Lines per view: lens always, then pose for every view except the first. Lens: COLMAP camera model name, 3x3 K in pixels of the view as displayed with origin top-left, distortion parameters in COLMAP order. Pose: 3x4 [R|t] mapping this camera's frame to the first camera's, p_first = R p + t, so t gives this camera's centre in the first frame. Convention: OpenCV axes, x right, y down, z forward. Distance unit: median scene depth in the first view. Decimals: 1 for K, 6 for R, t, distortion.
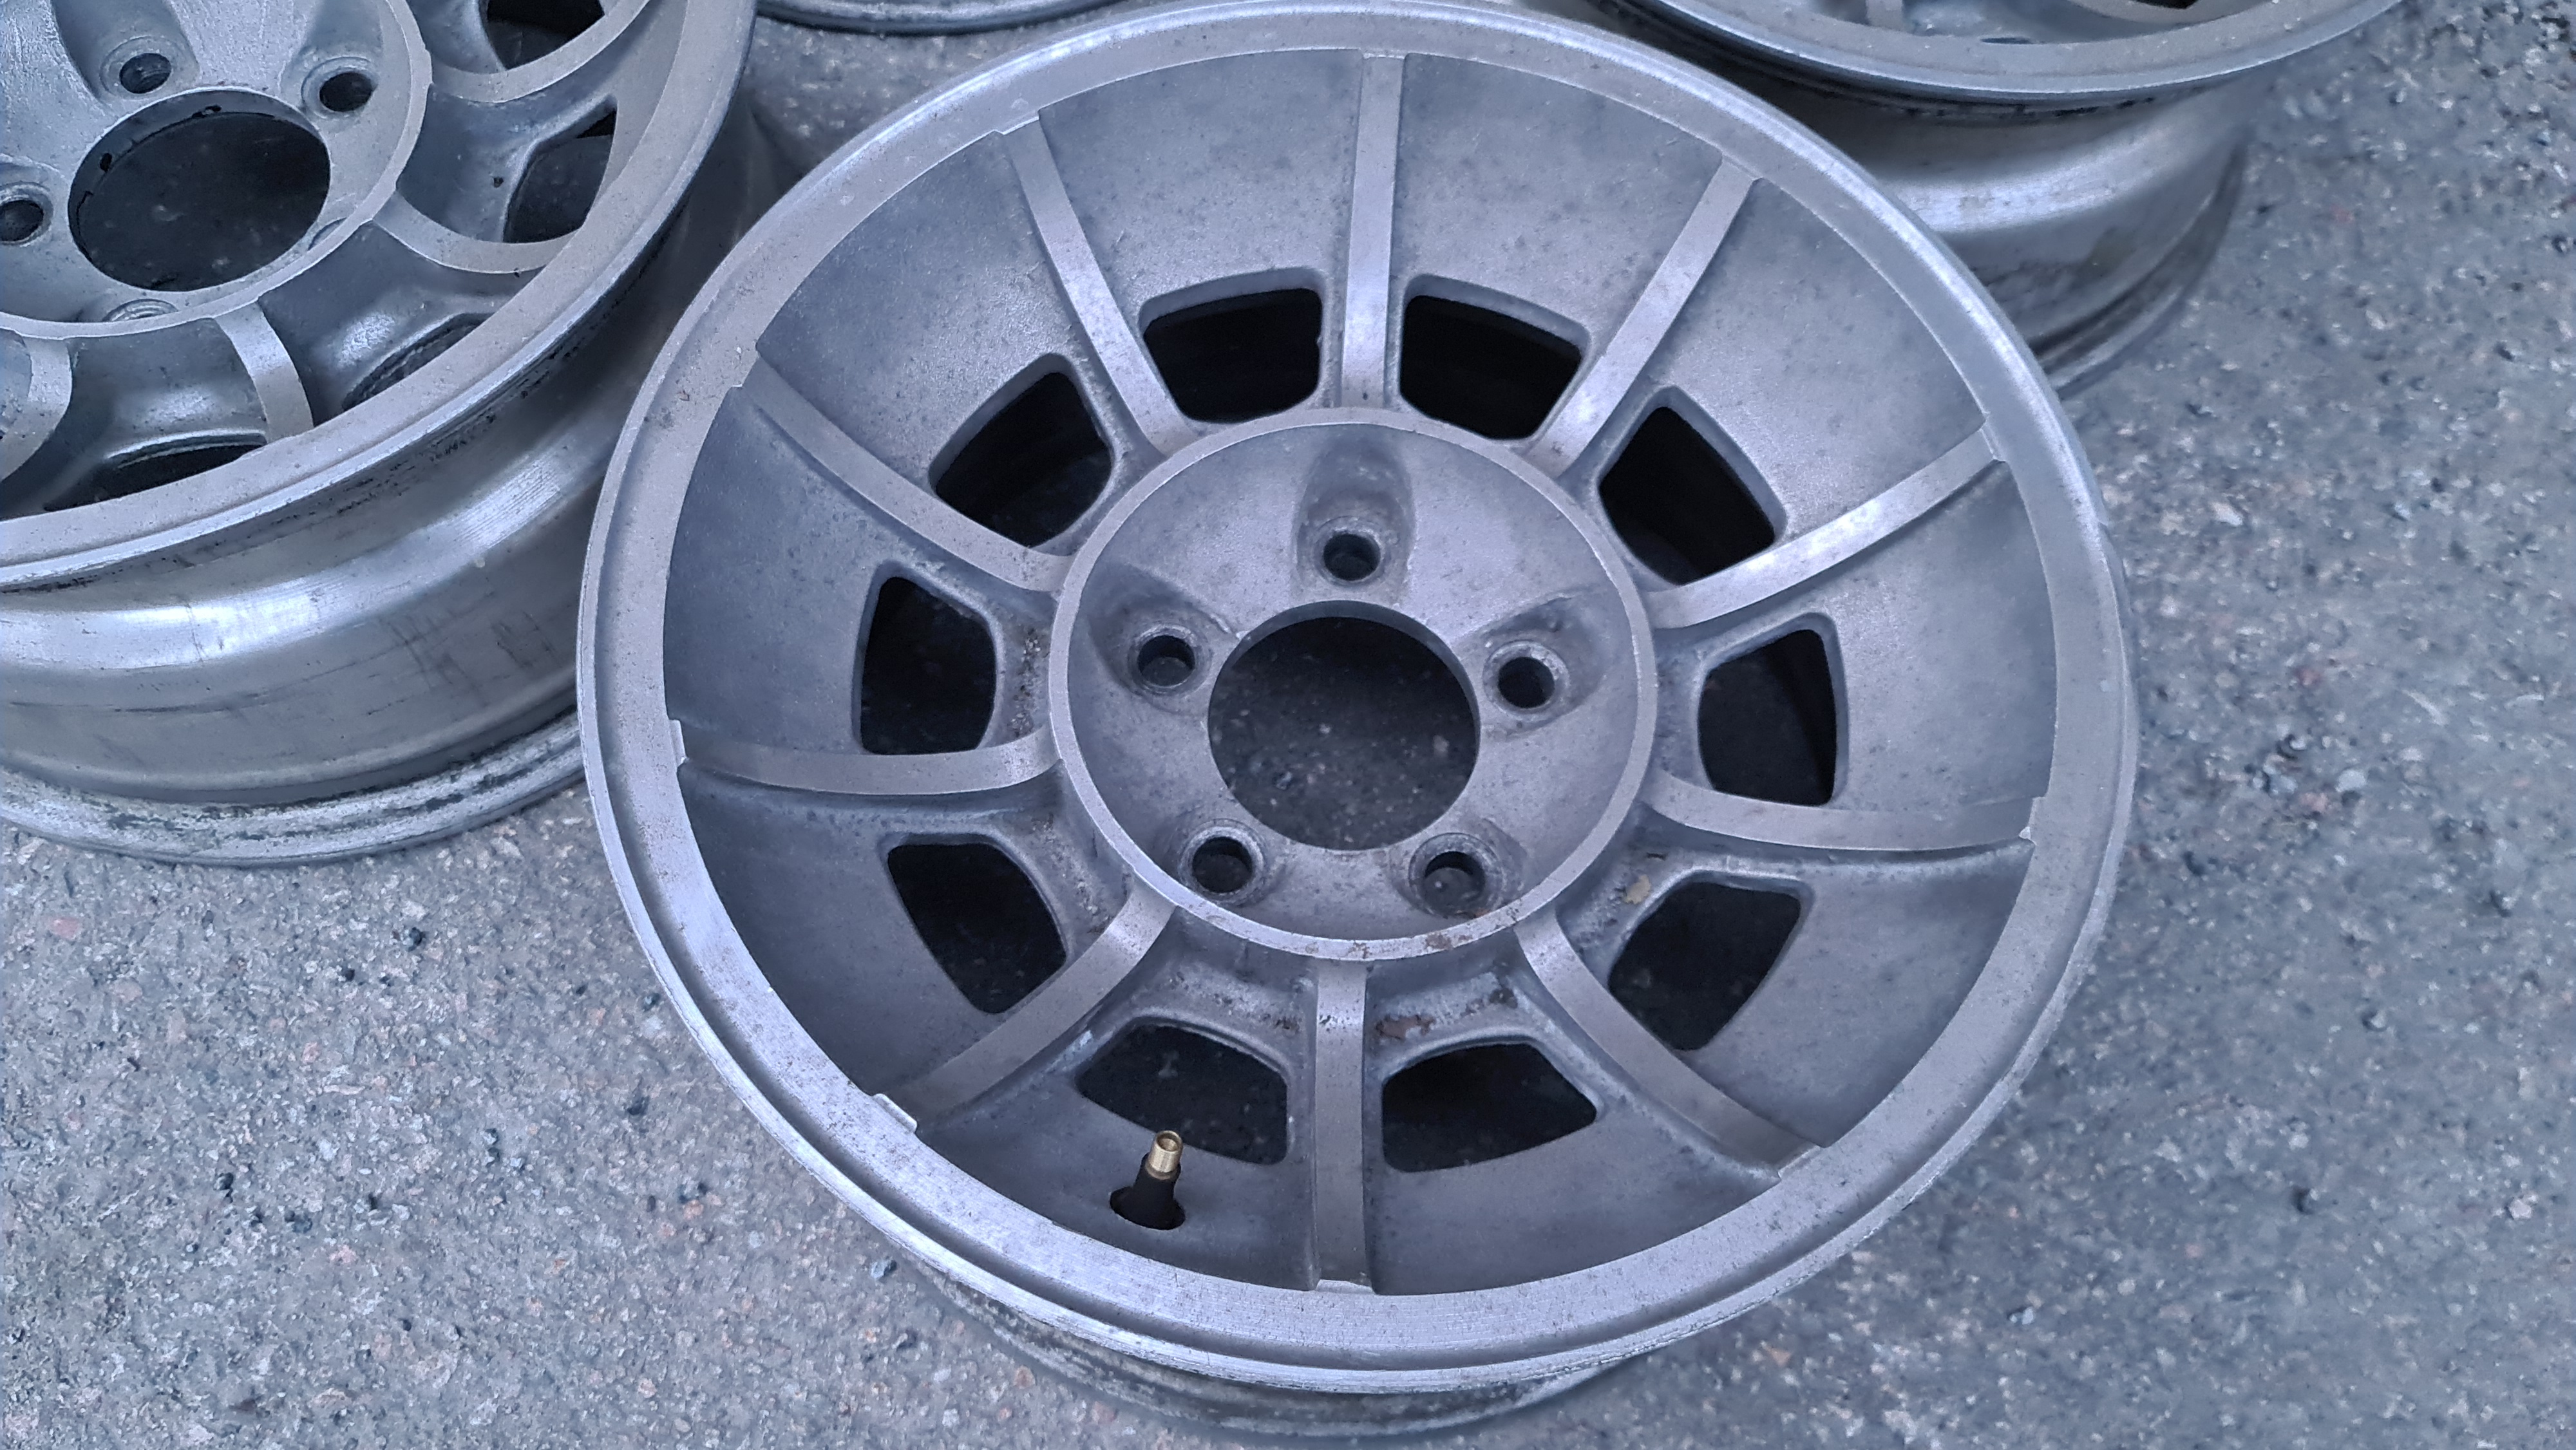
lens RADIAL K [[1939.4, 0, 1269.3], [0, 1939.4, 737.1], [0, 0, 1]] dist [0.048513, 0.003395]
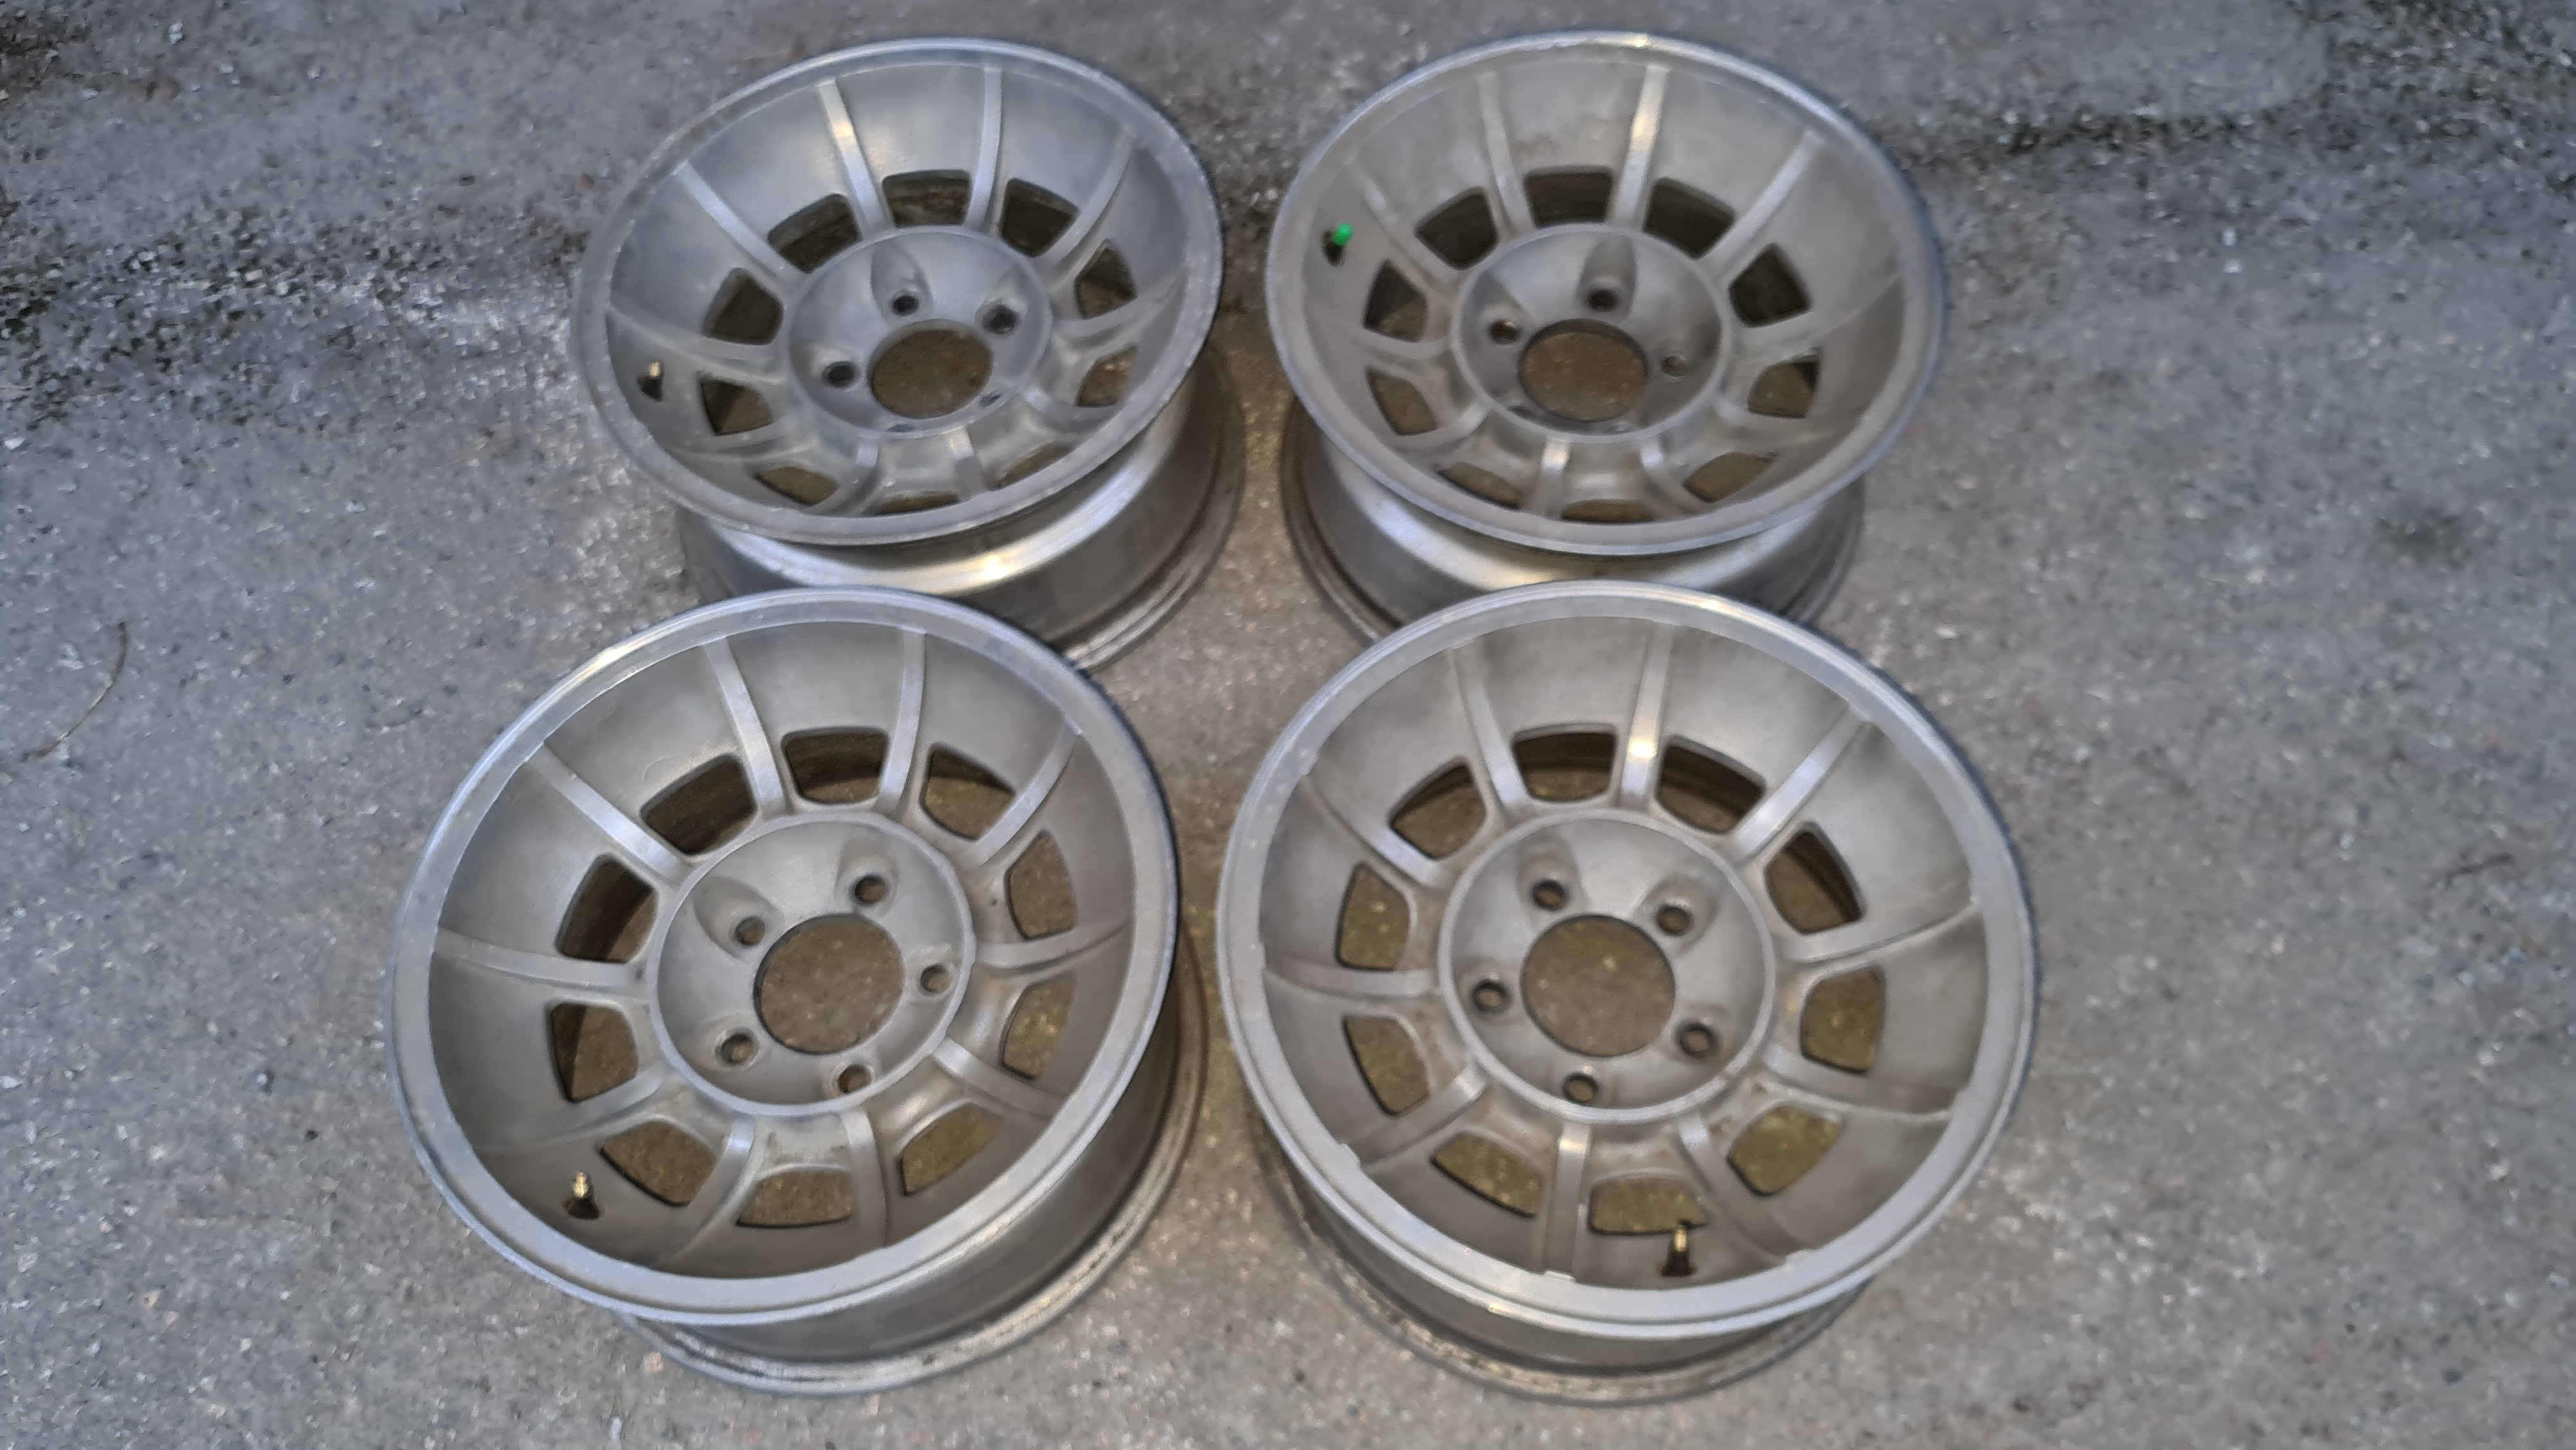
lens RADIAL K [[1920.0, 0, 1288.0], [0, 1920.0, 725.0], [0, 0, 1]] dist [0.072464, -0.090478]
pose [[0.900847, -0.411910, 0.137129, -0.330043], [0.421707, 0.905297, -0.050993, -0.230664], [-0.103138, 0.103766, 0.989240, -0.674316]]
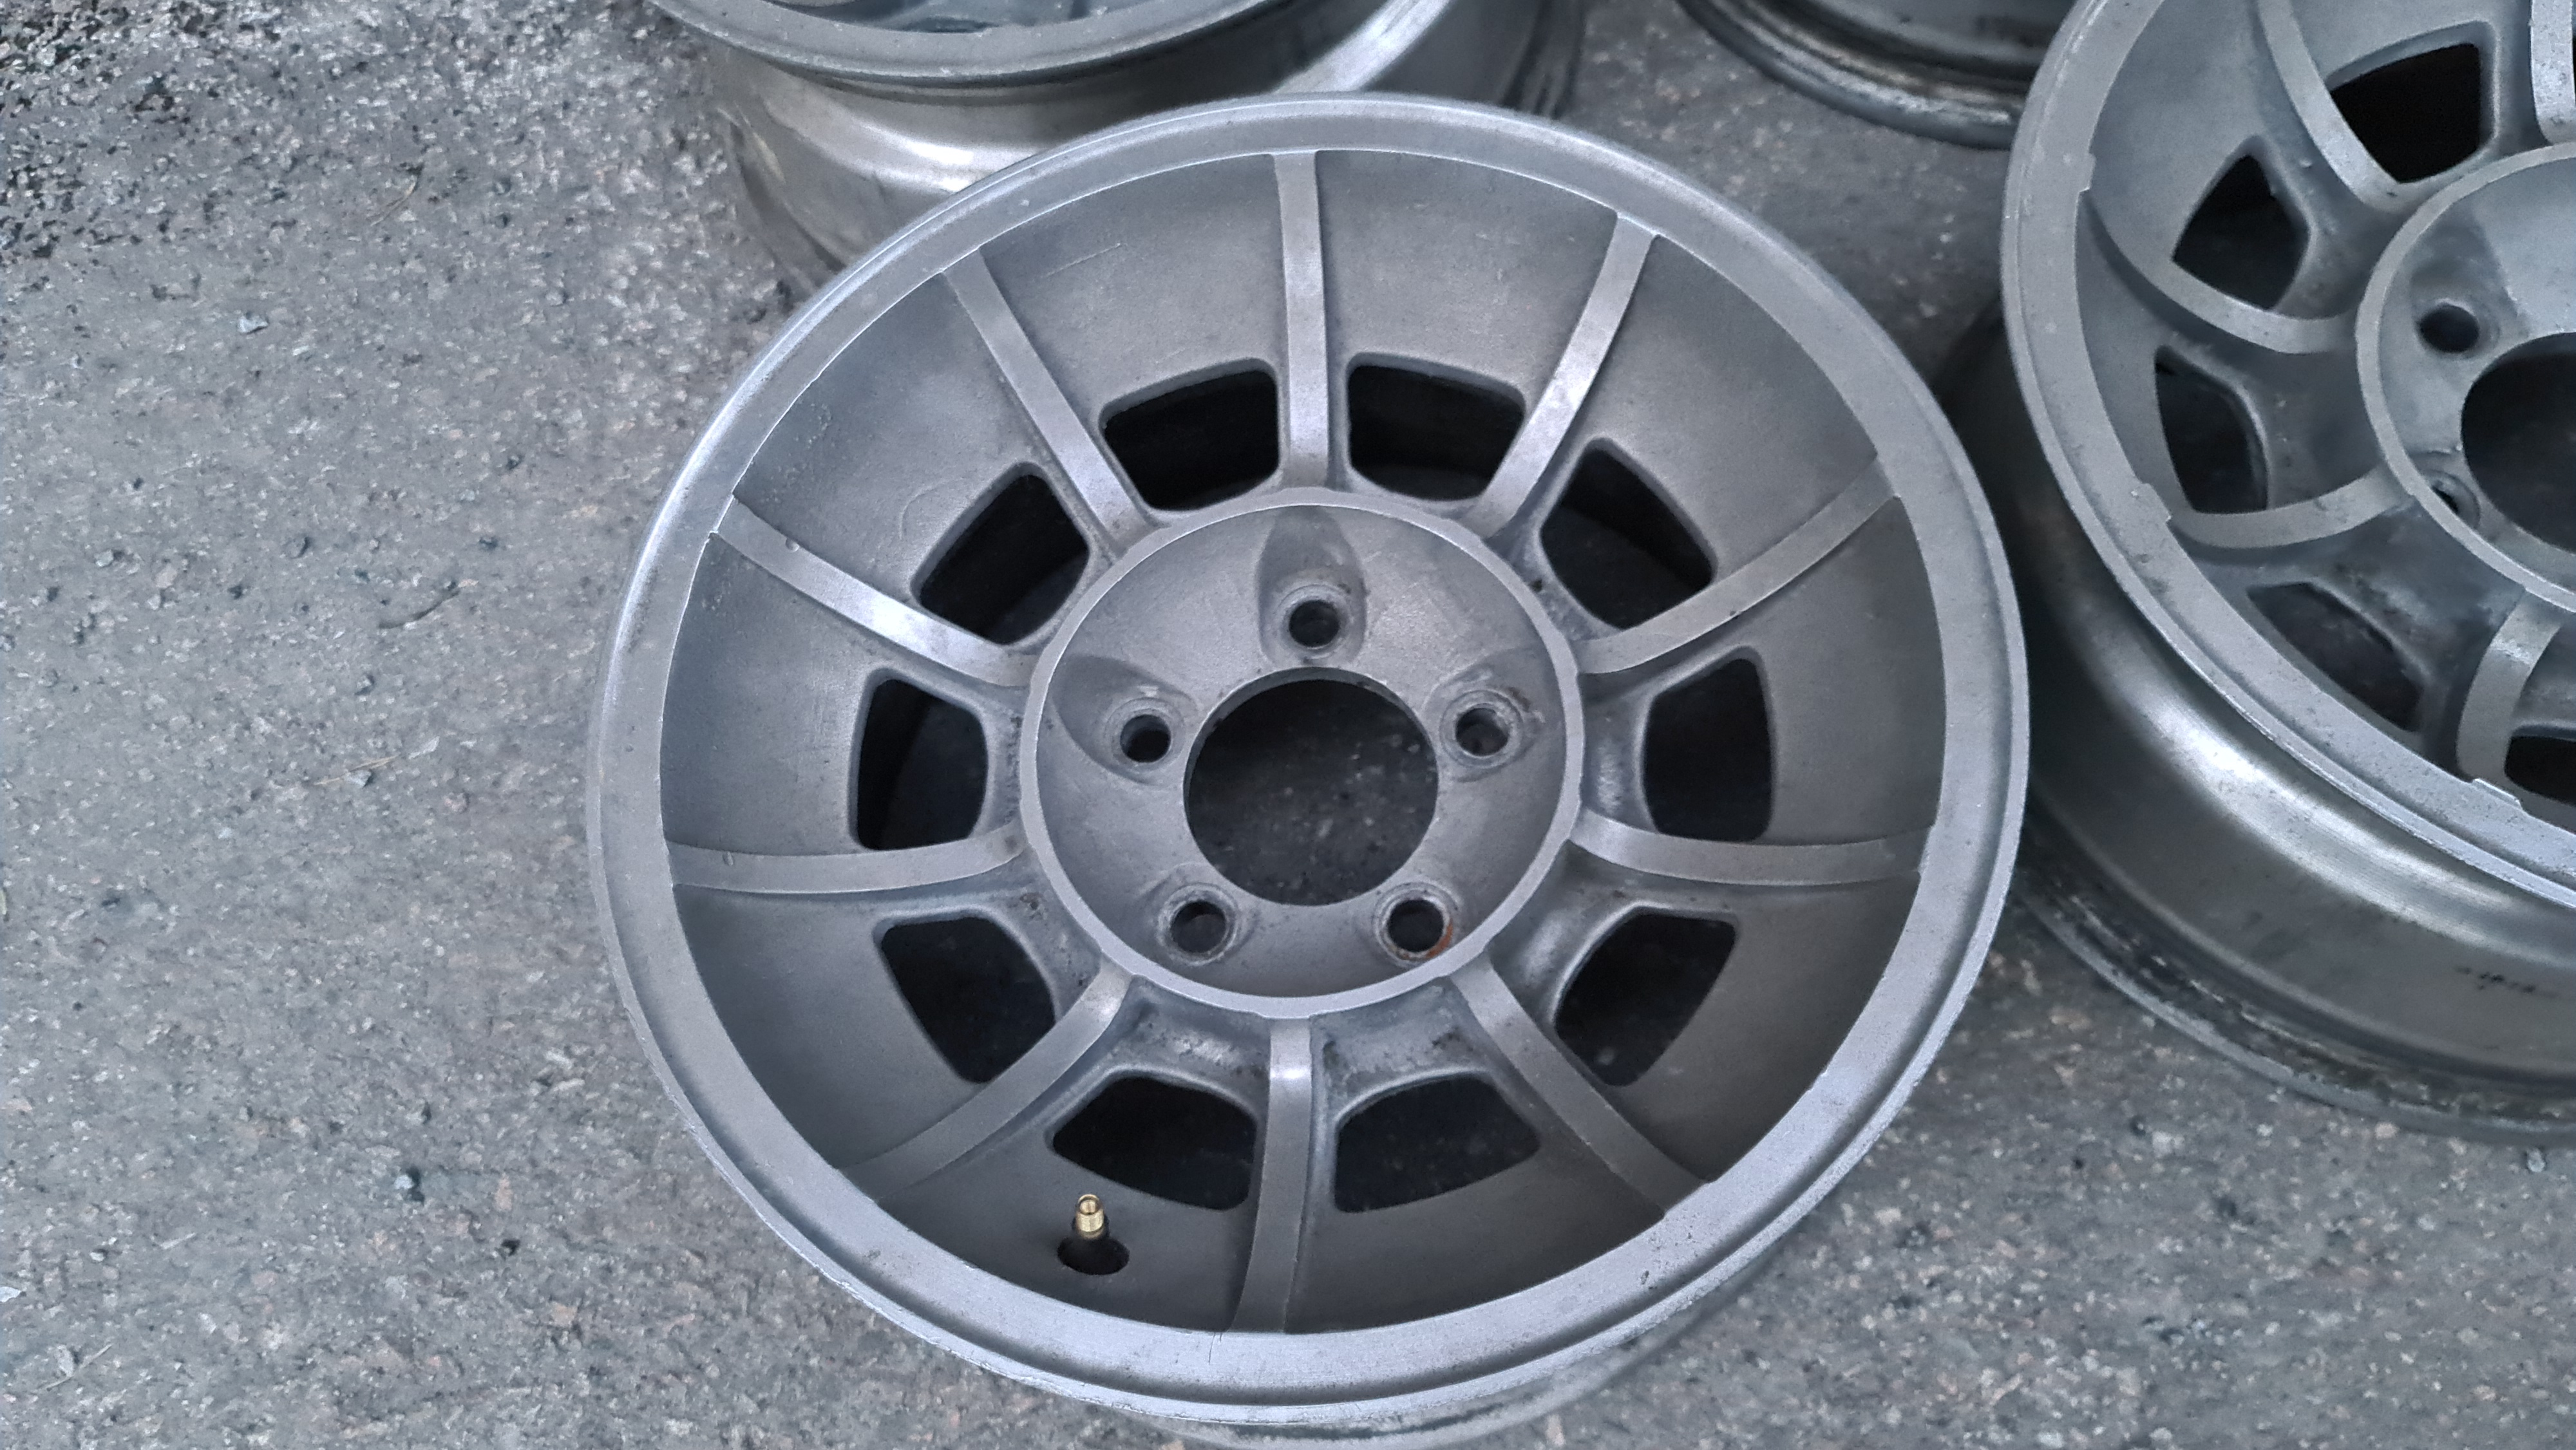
lens RADIAL K [[1875.5, 0, 1288.0], [0, 1875.5, 777.1], [0, 0, 1]] dist [0.093989, -0.115212]
pose [[0.760938, -0.638641, 0.114507, -0.662492], [0.636926, 0.768902, 0.055812, -0.343330], [-0.123688, 0.030463, 0.991853, 0.080989]]
